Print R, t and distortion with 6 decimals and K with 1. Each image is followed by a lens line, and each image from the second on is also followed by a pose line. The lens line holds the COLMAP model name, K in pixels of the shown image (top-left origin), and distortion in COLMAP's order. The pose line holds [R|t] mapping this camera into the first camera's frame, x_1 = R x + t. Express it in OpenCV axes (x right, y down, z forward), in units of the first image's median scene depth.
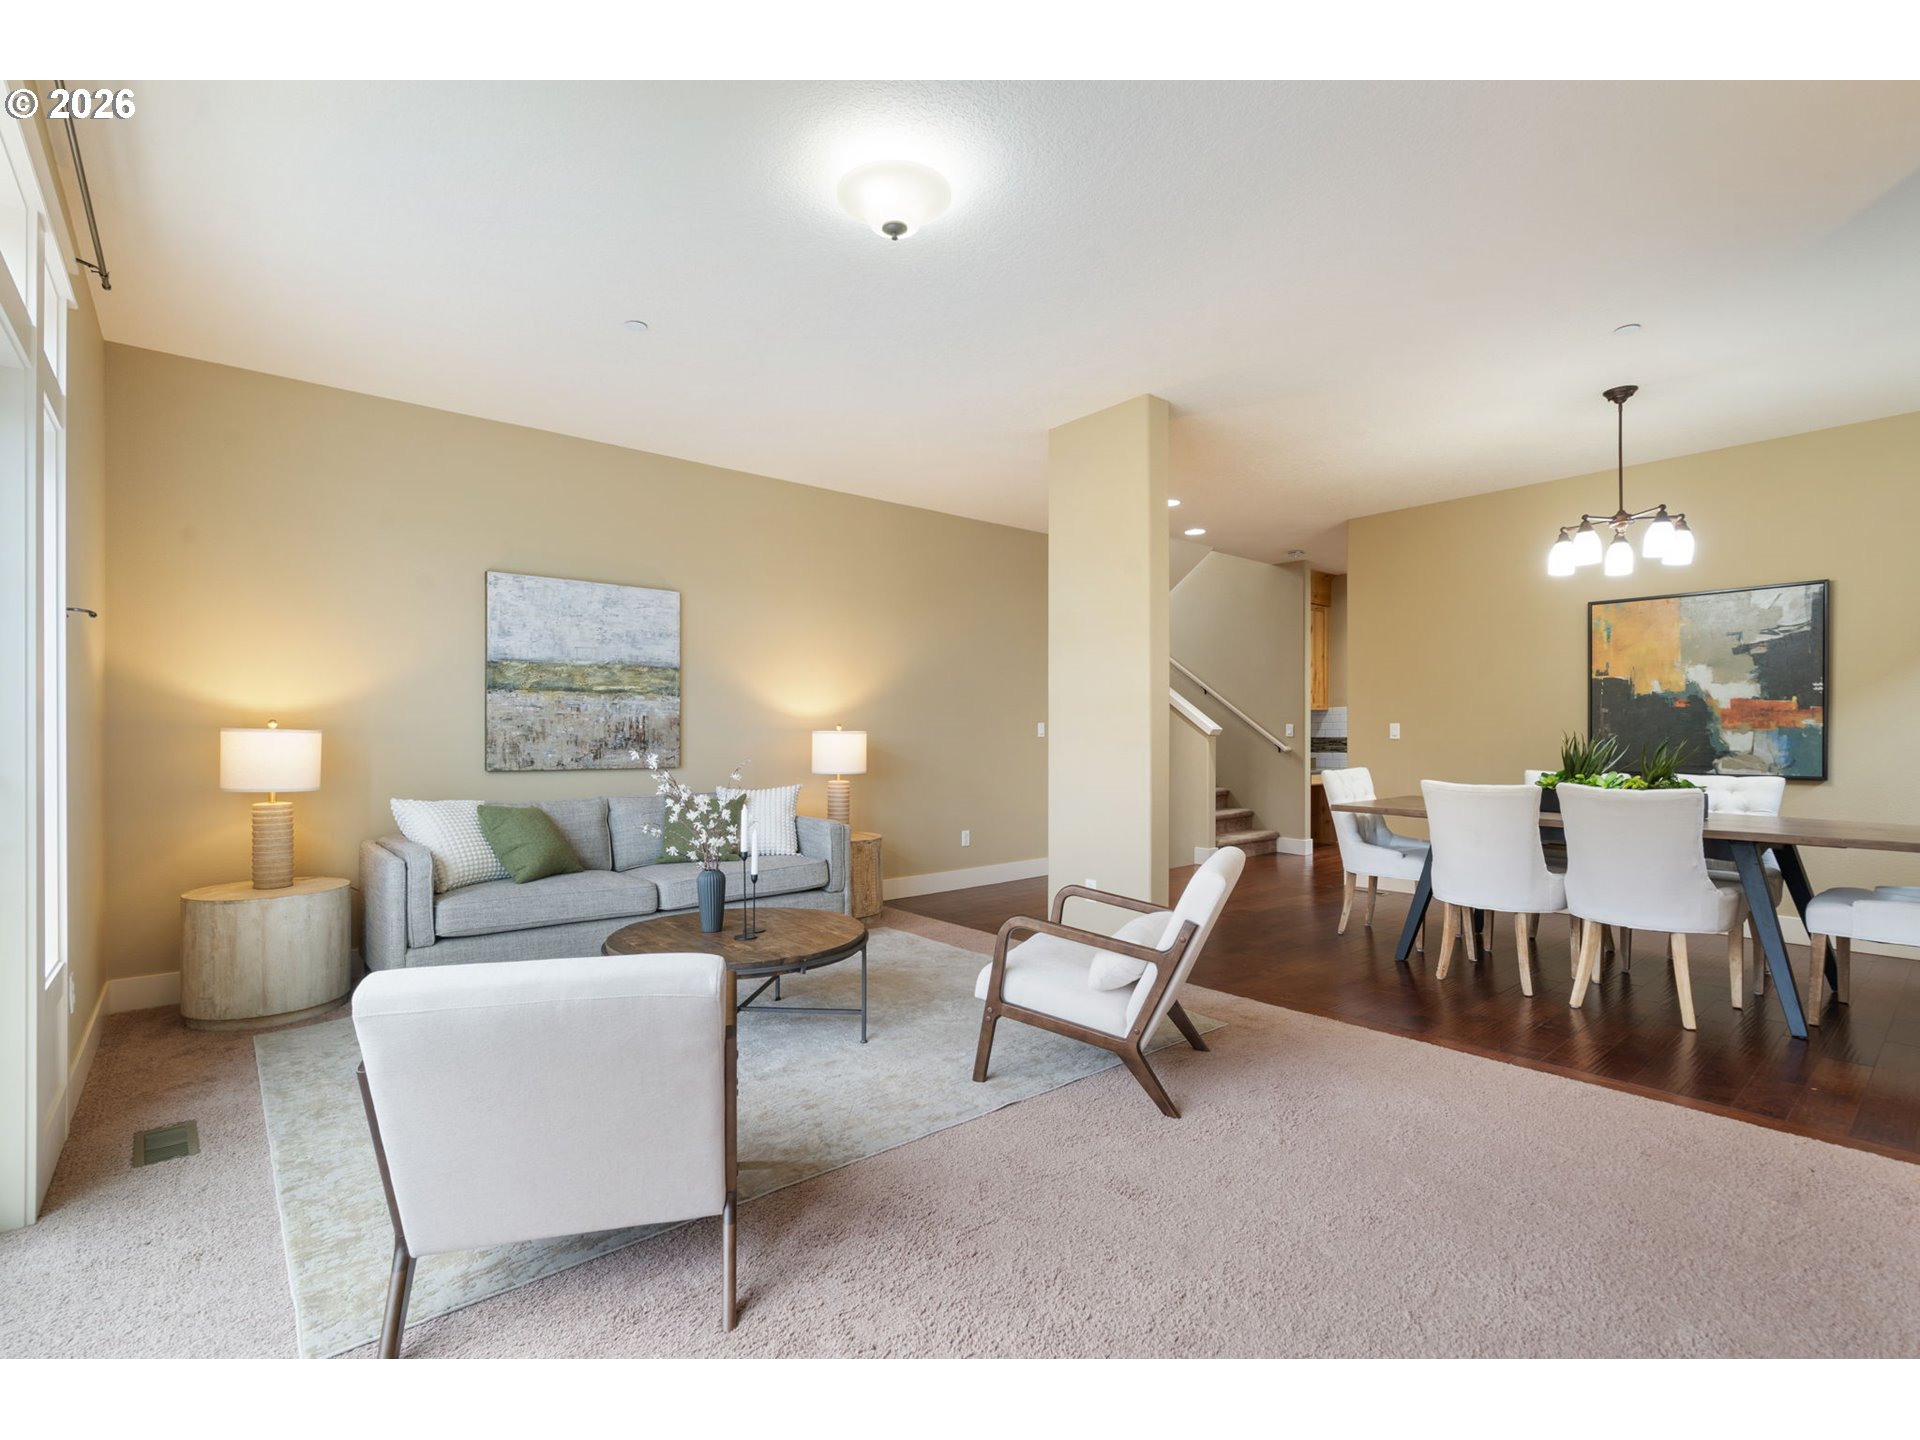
lens RADIAL K [[881.3, 0, 949.7], [0, 881.3, 736.9], [0, 0, 1]] dist [-0.005444, 0.001781]
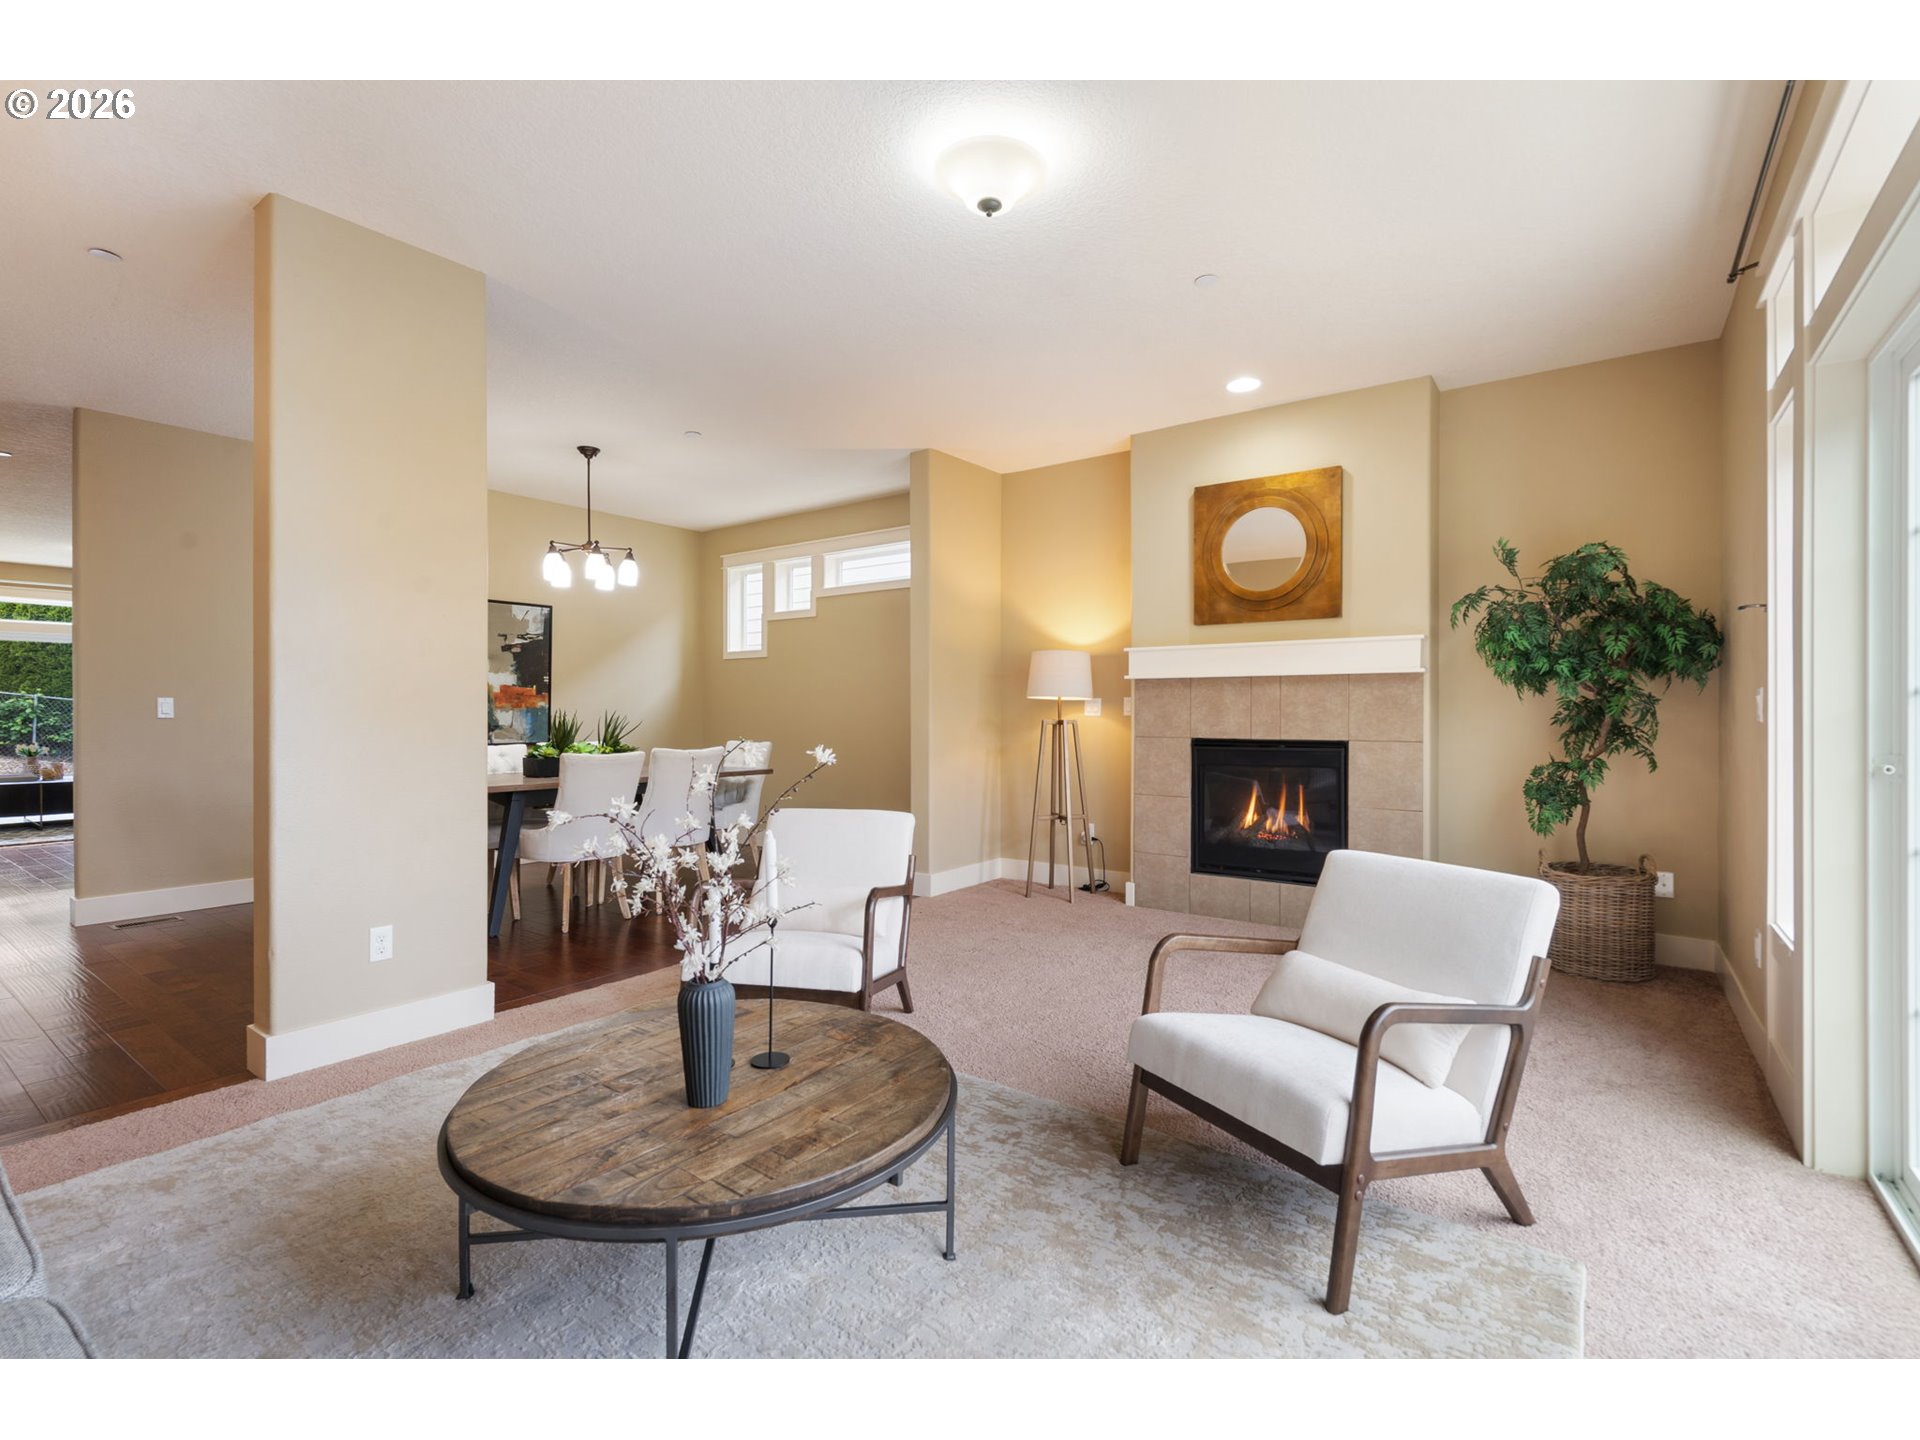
lens RADIAL K [[884.4, 0, 951.4], [0, 884.4, 716.3], [0, 0, 1]] dist [-0.014954, 0.000383]
pose [[-0.246482, -0.002106, 0.969145, -0.539448], [0.002777, 0.999992, 0.002880, 0.000945], [-0.969143, 0.003402, -0.246475, 0.675422]]
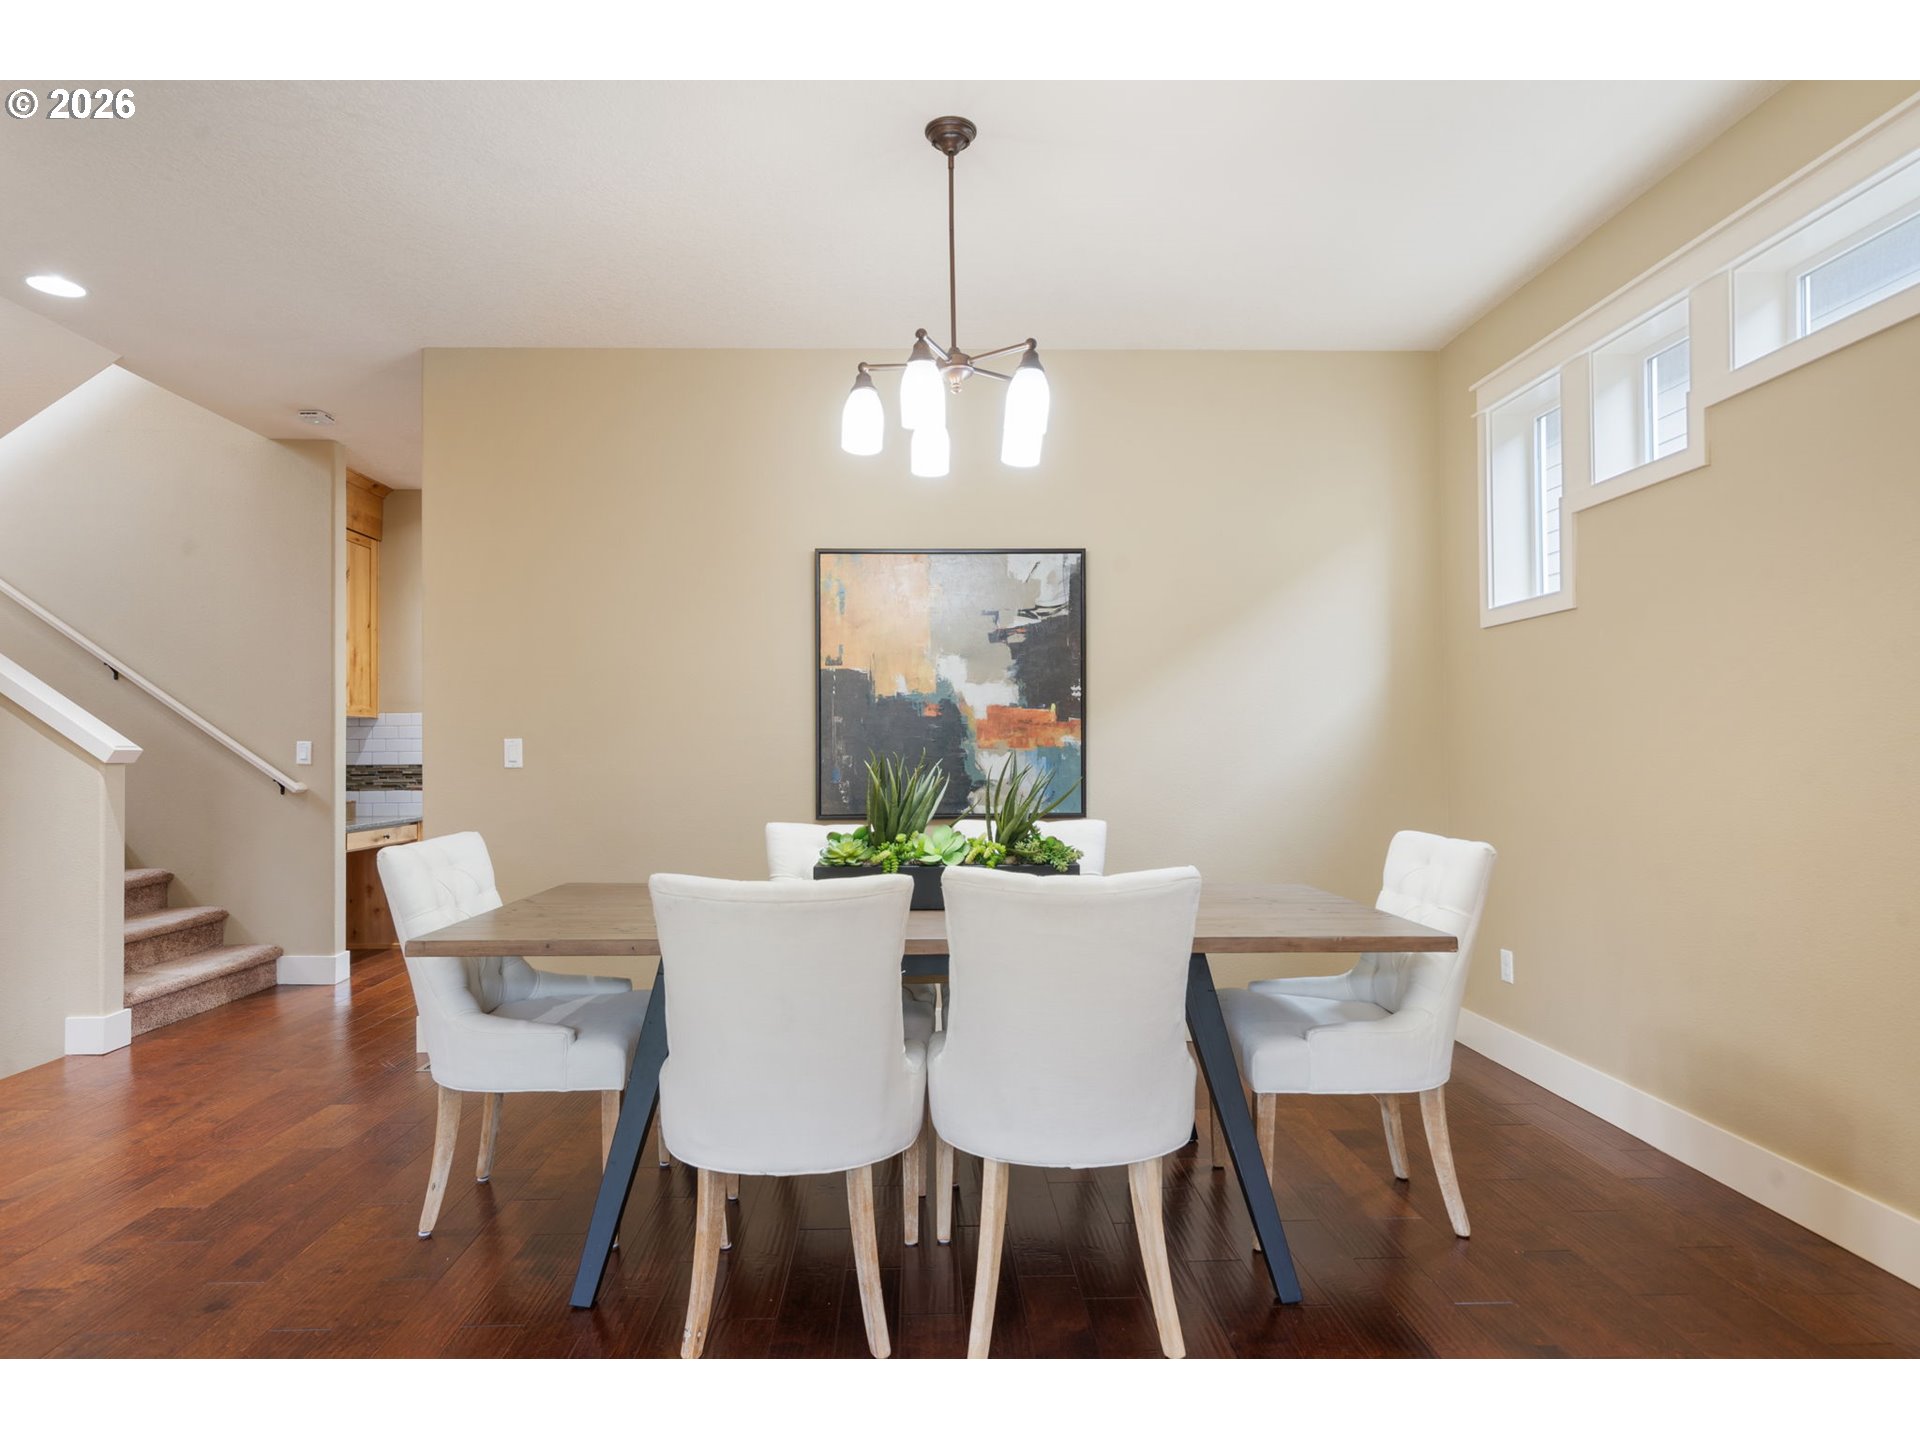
lens RADIAL K [[1062.5, 0, 950.0], [0, 1062.5, 740.8], [0, 0, 1]] dist [0.004046, 0.001351]
pose [[0.616291, 0.008329, 0.787474, 0.203914], [0.007647, 0.999834, -0.016560, -0.001400], [-0.787481, 0.016228, 0.616125, 0.502292]]
